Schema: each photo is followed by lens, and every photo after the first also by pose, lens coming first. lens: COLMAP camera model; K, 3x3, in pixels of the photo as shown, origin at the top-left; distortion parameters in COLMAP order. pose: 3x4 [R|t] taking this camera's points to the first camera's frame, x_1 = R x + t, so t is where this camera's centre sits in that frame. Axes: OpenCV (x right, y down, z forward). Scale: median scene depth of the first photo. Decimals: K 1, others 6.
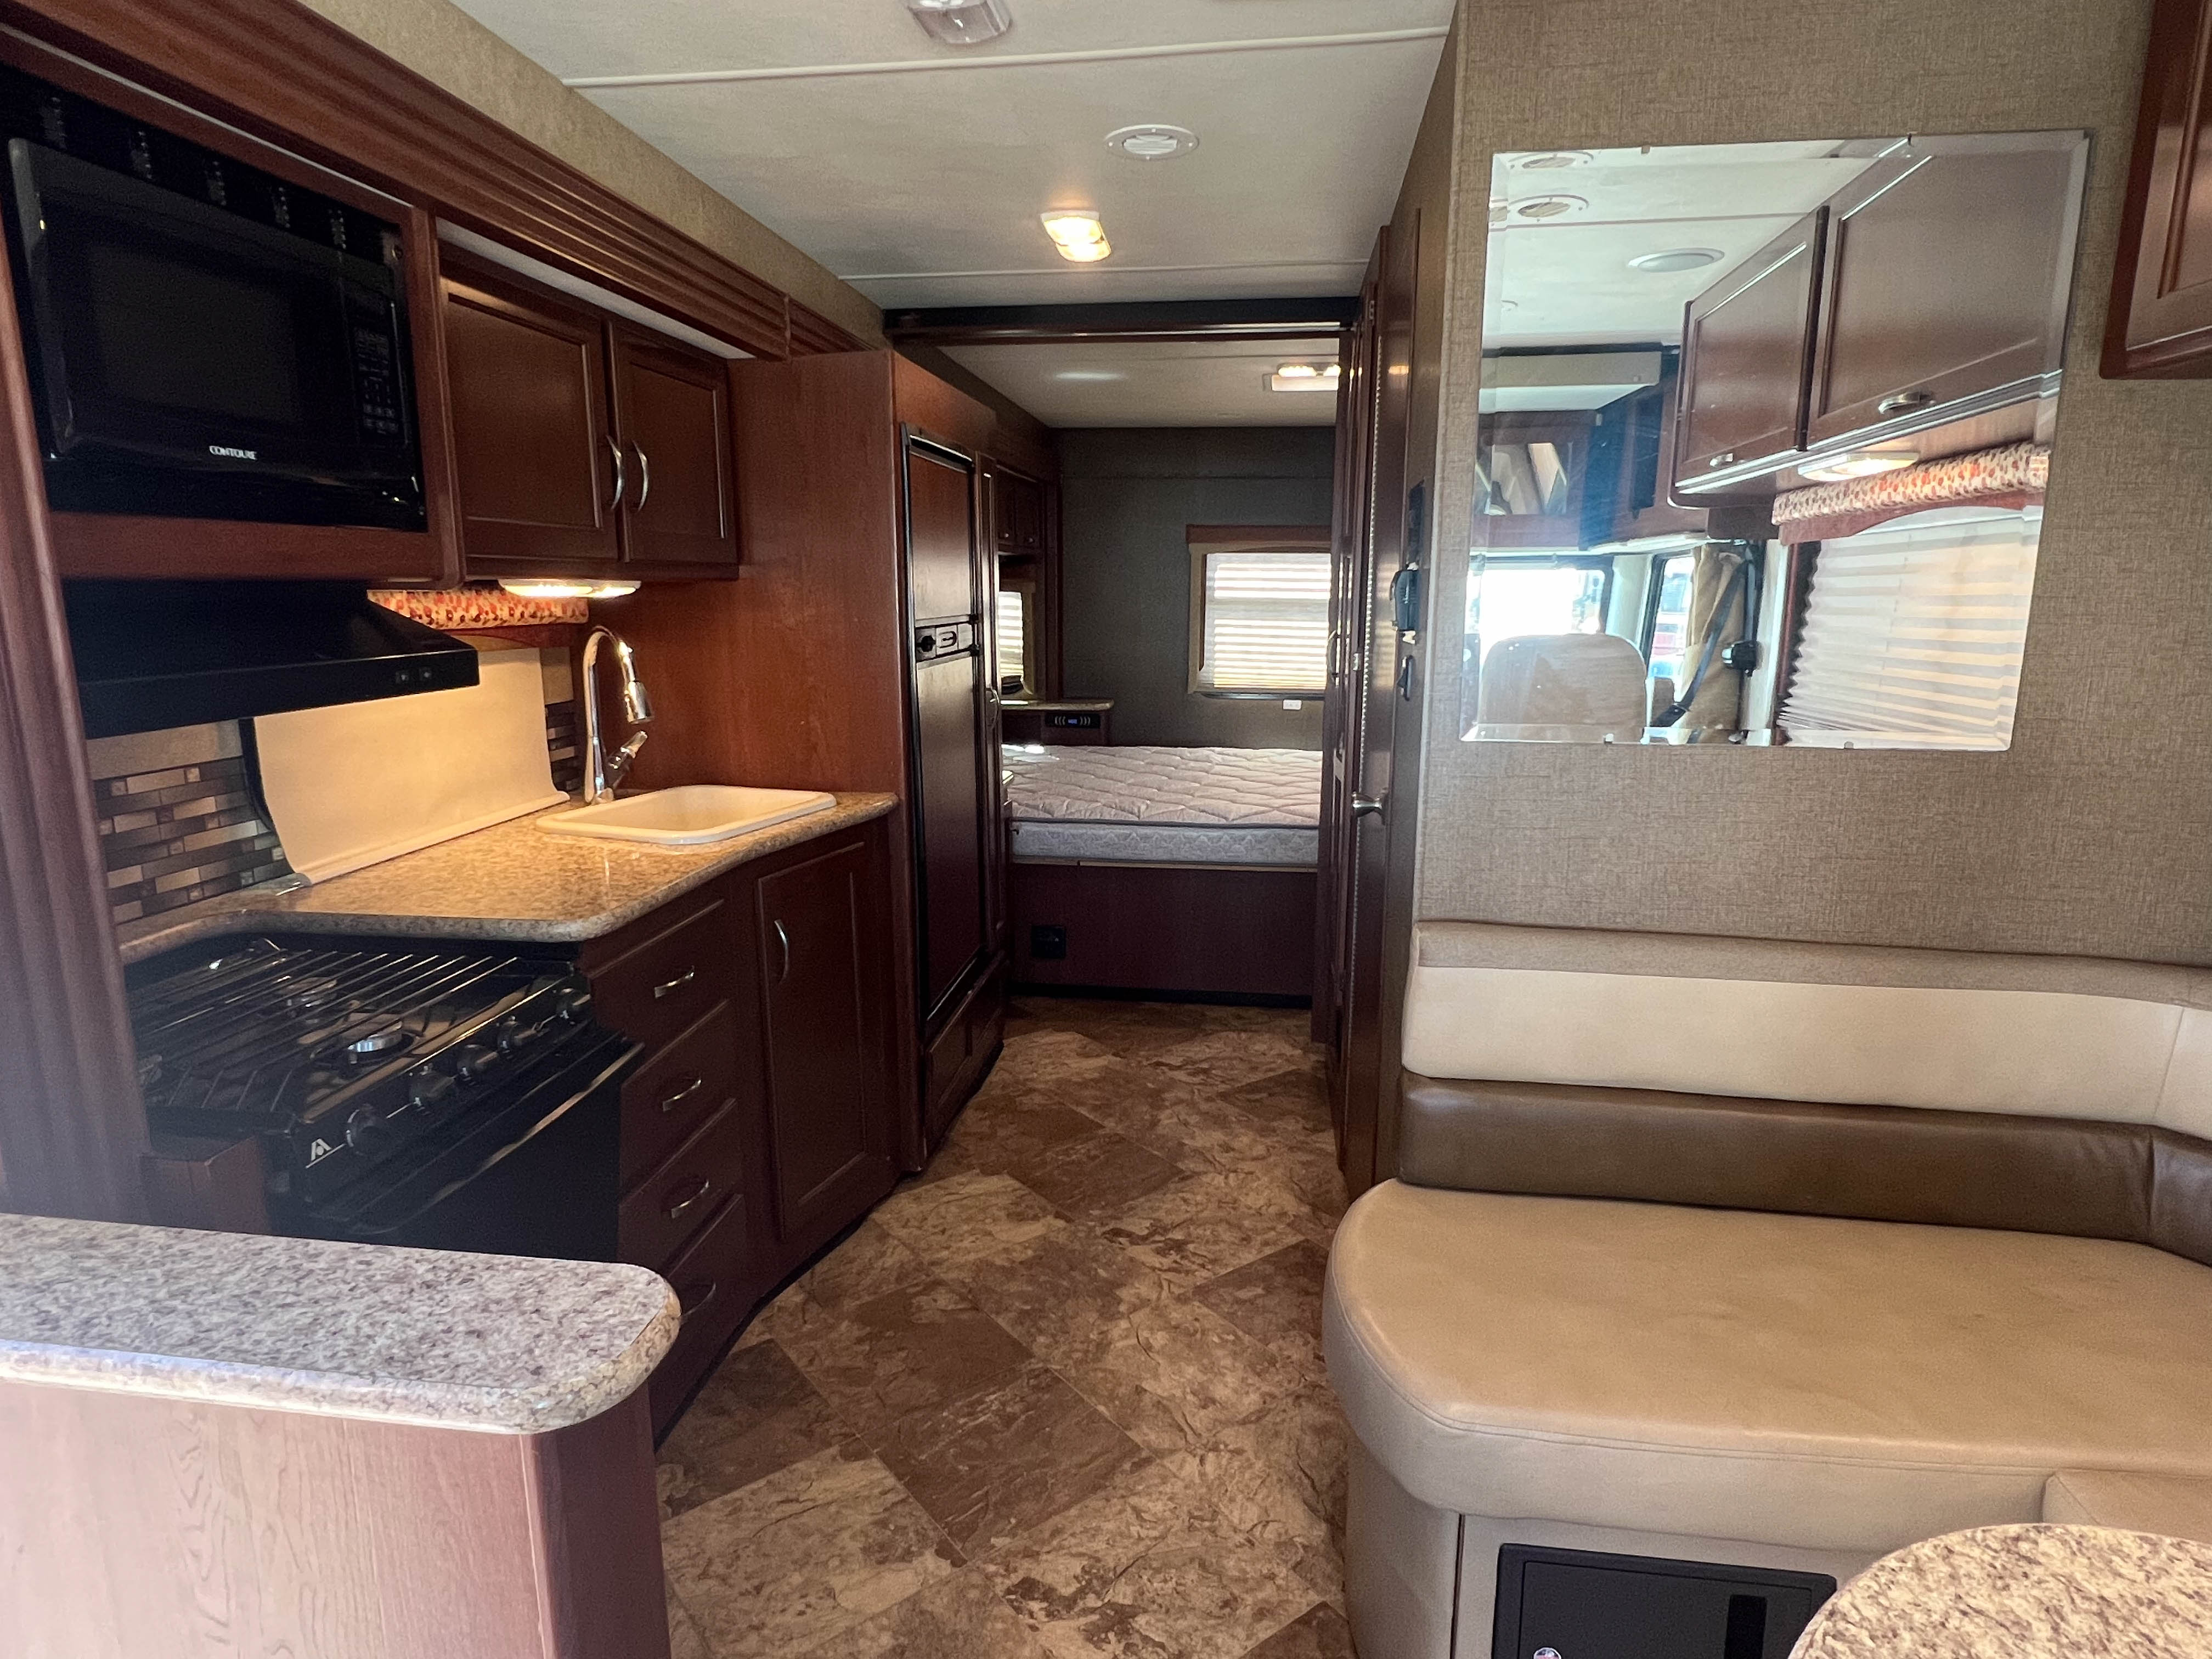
lens RADIAL K [[1254.4, 0, 1097.8], [0, 1254.4, 828.9], [0, 0, 1]] dist [-0.005692, 0.002330]
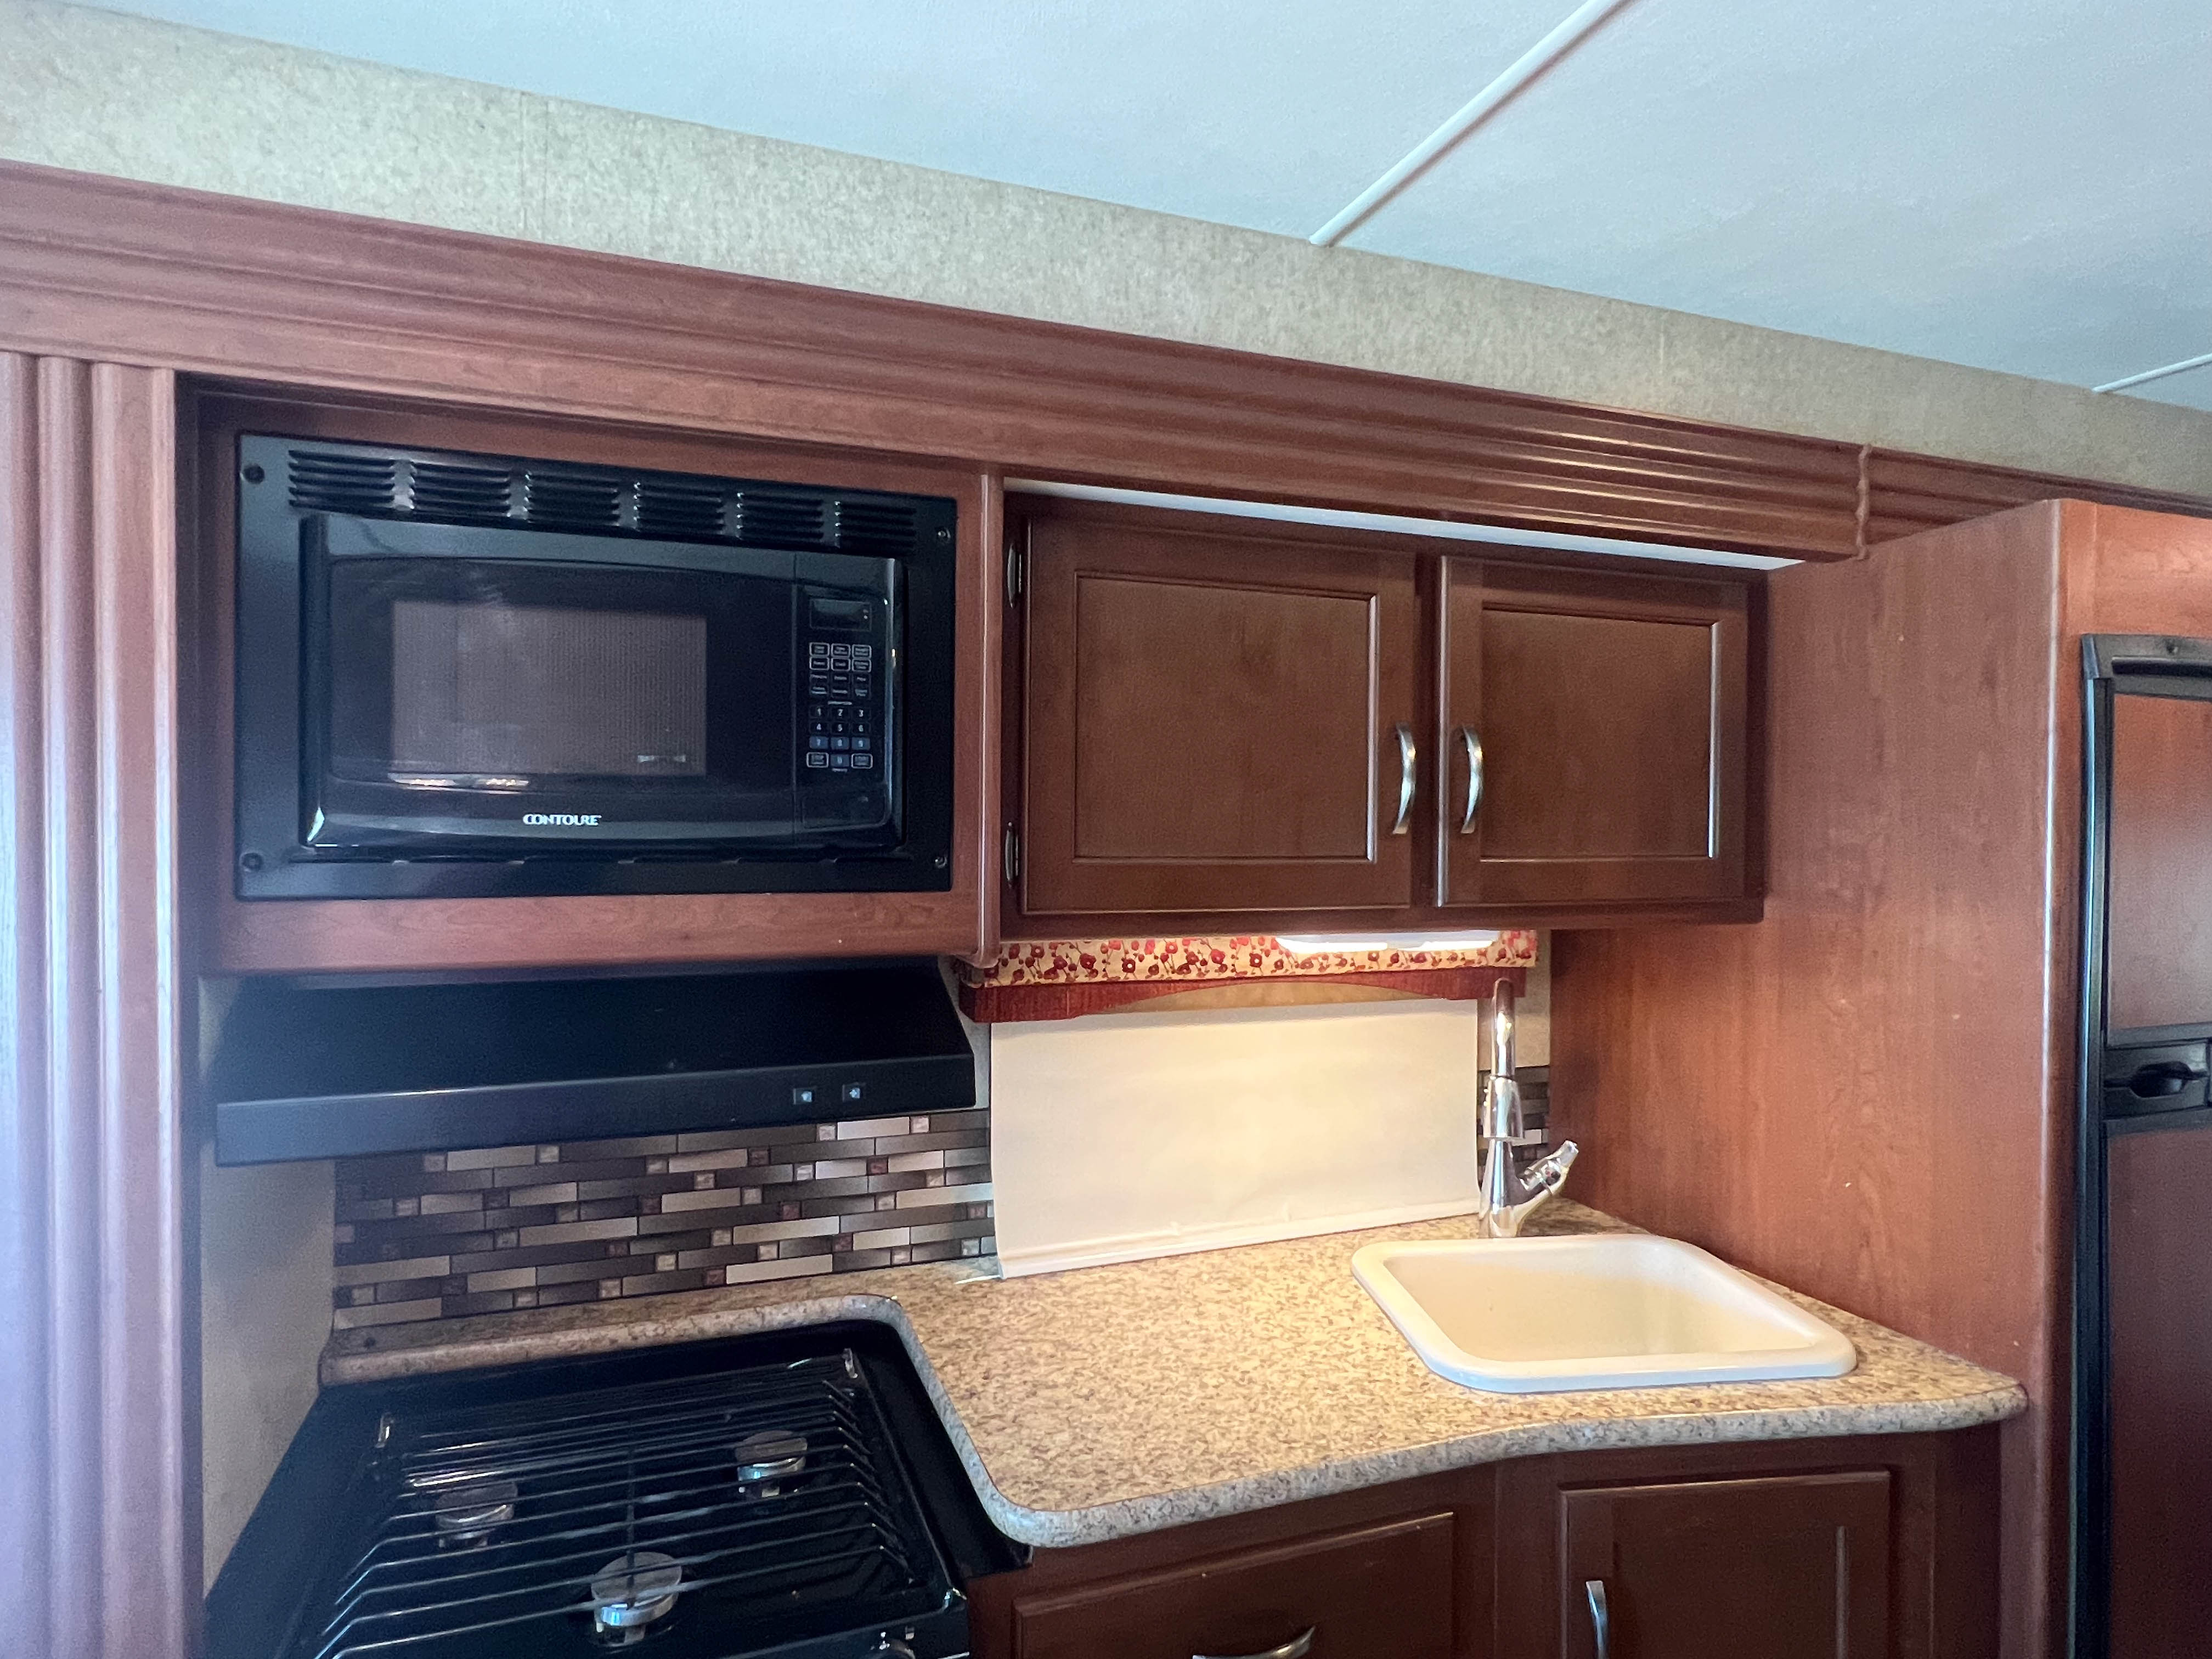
lens RADIAL K [[1254.4, 0, 1104.2], [0, 1254.4, 835.6], [0, 0, 1]] dist [-0.005692, 0.002330]
pose [[0.470541, 0.019095, -0.882171, 0.090399], [-0.175714, 0.981770, -0.072473, -0.135811], [0.864706, 0.189111, 0.465318, 0.428777]]
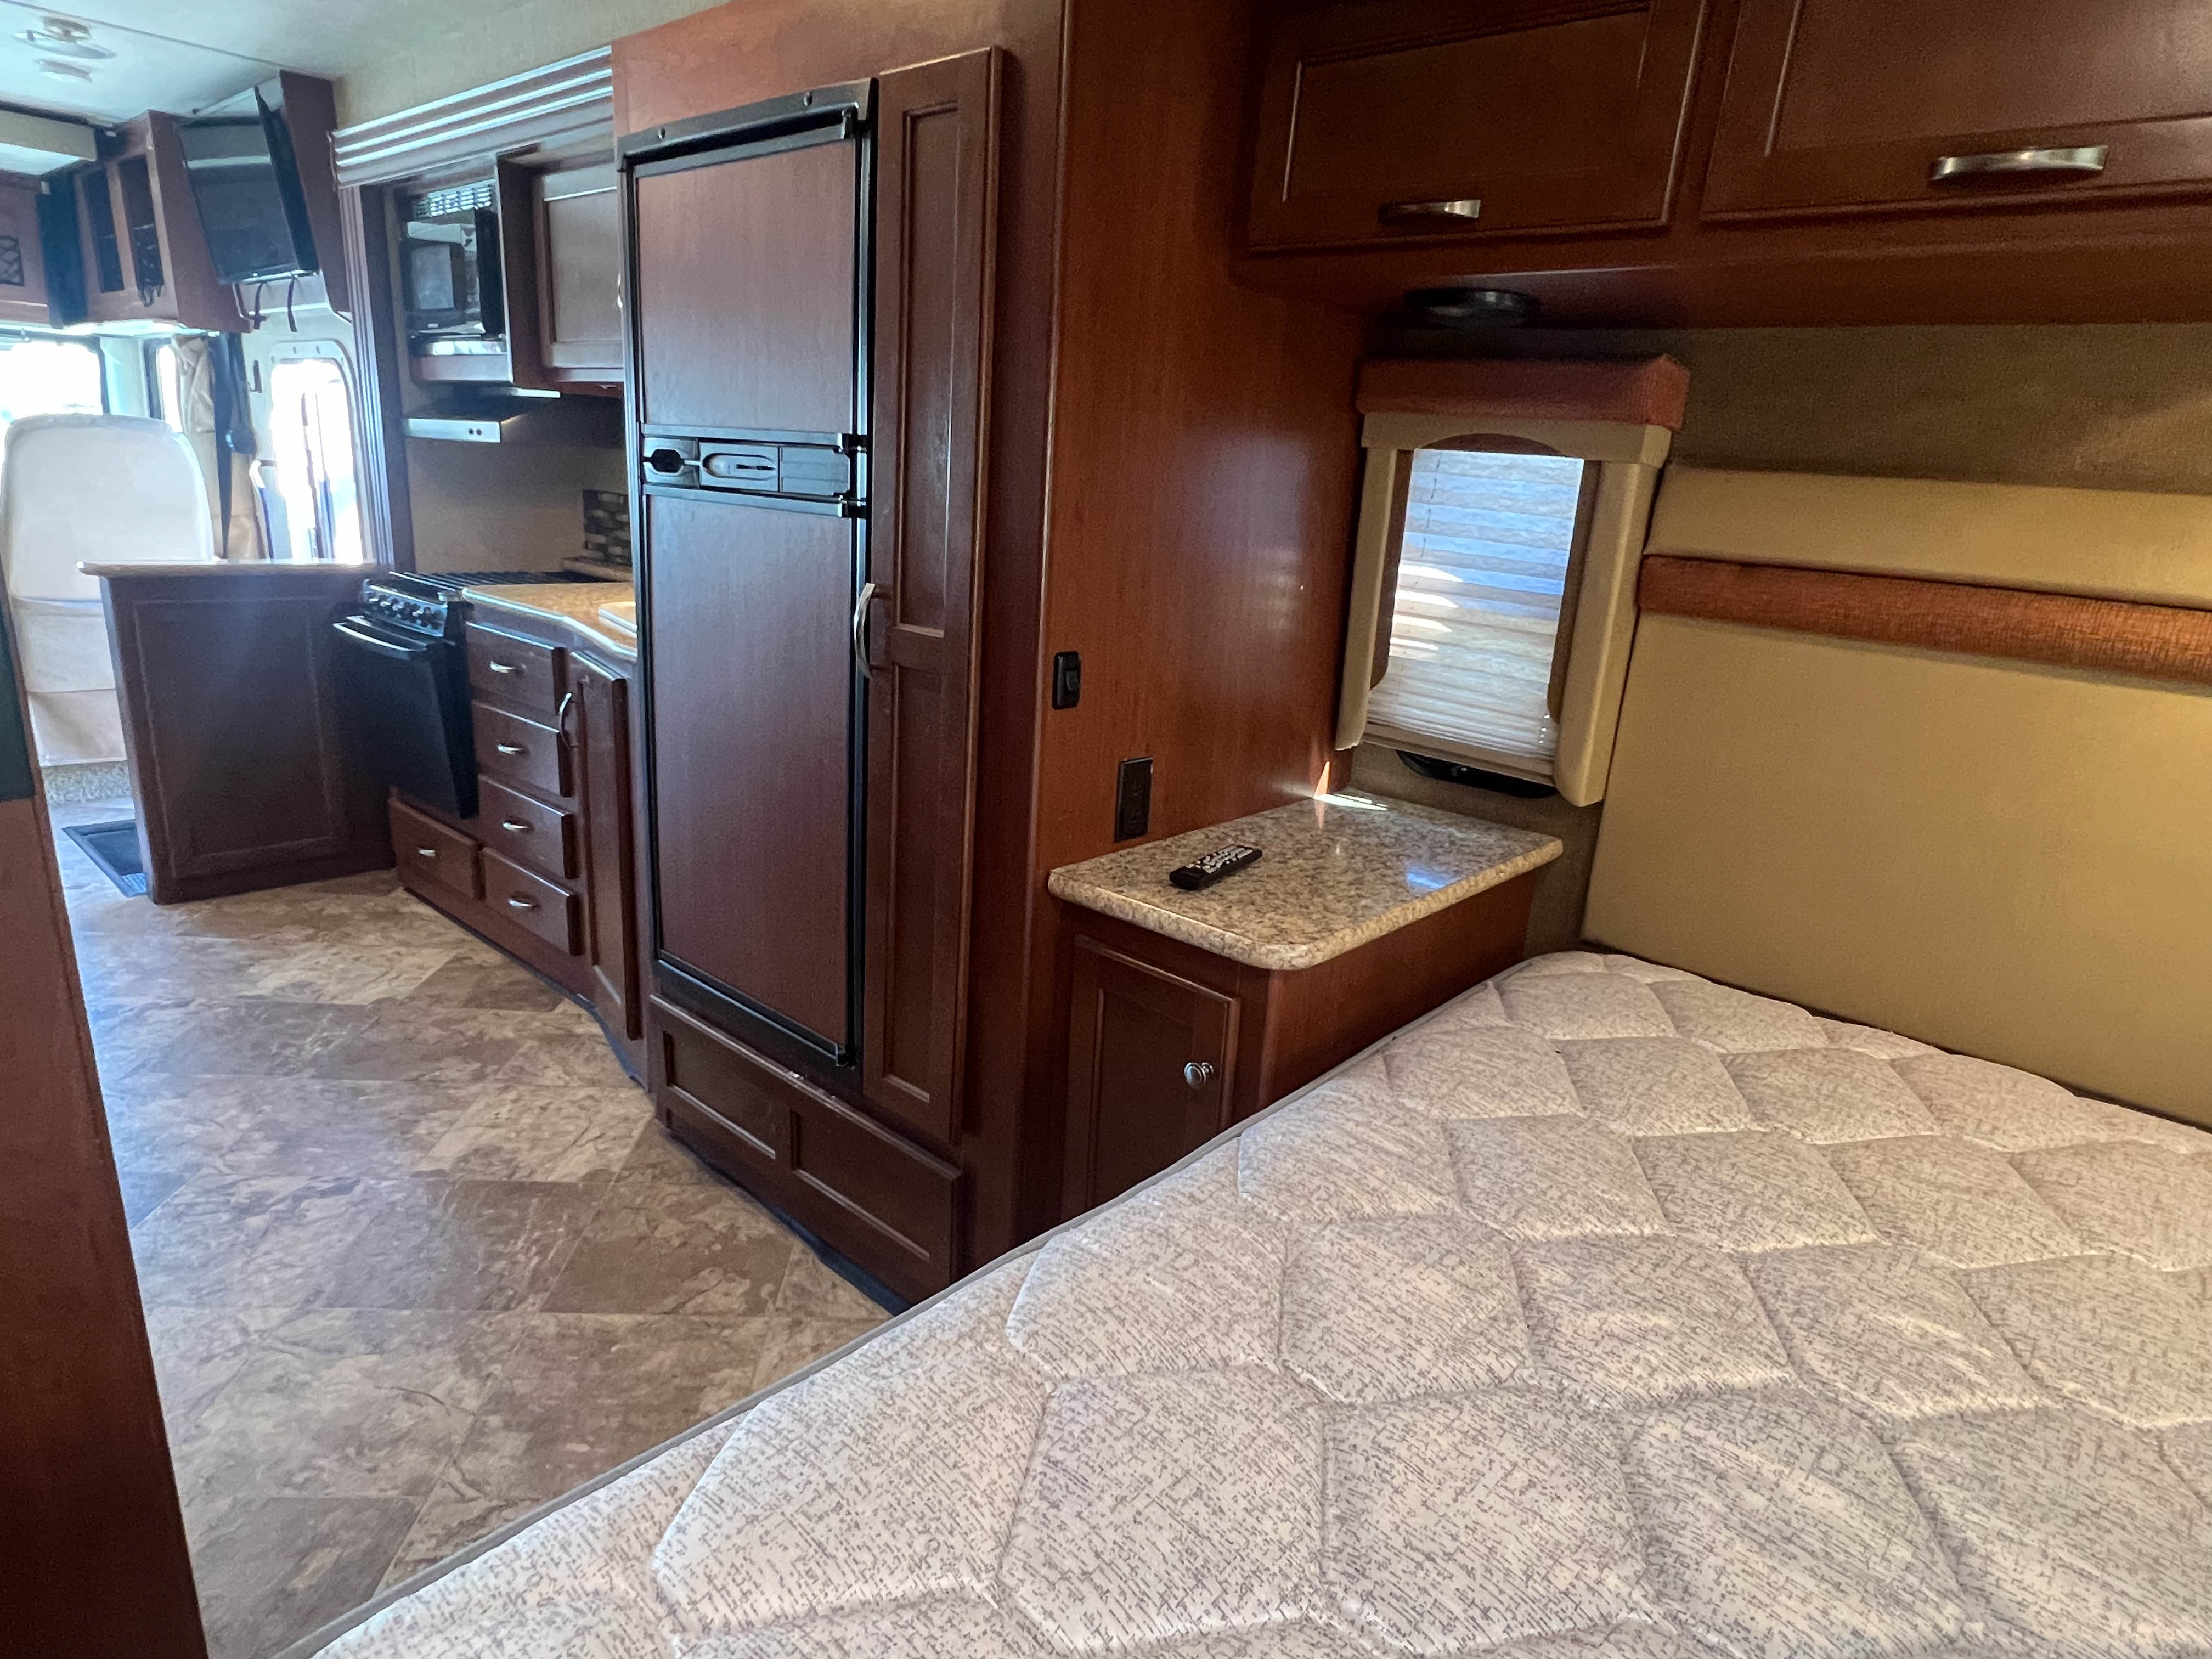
lens RADIAL K [[1254.4, 0, 1100.7], [0, 1254.4, 827.1], [0, 0, 1]] dist [-0.005692, 0.002330]
pose [[-0.556015, 0.200644, -0.806591, 0.331526], [-0.216902, 0.901775, 0.373840, -0.279036], [0.802372, 0.382811, -0.457880, 1.605757]]
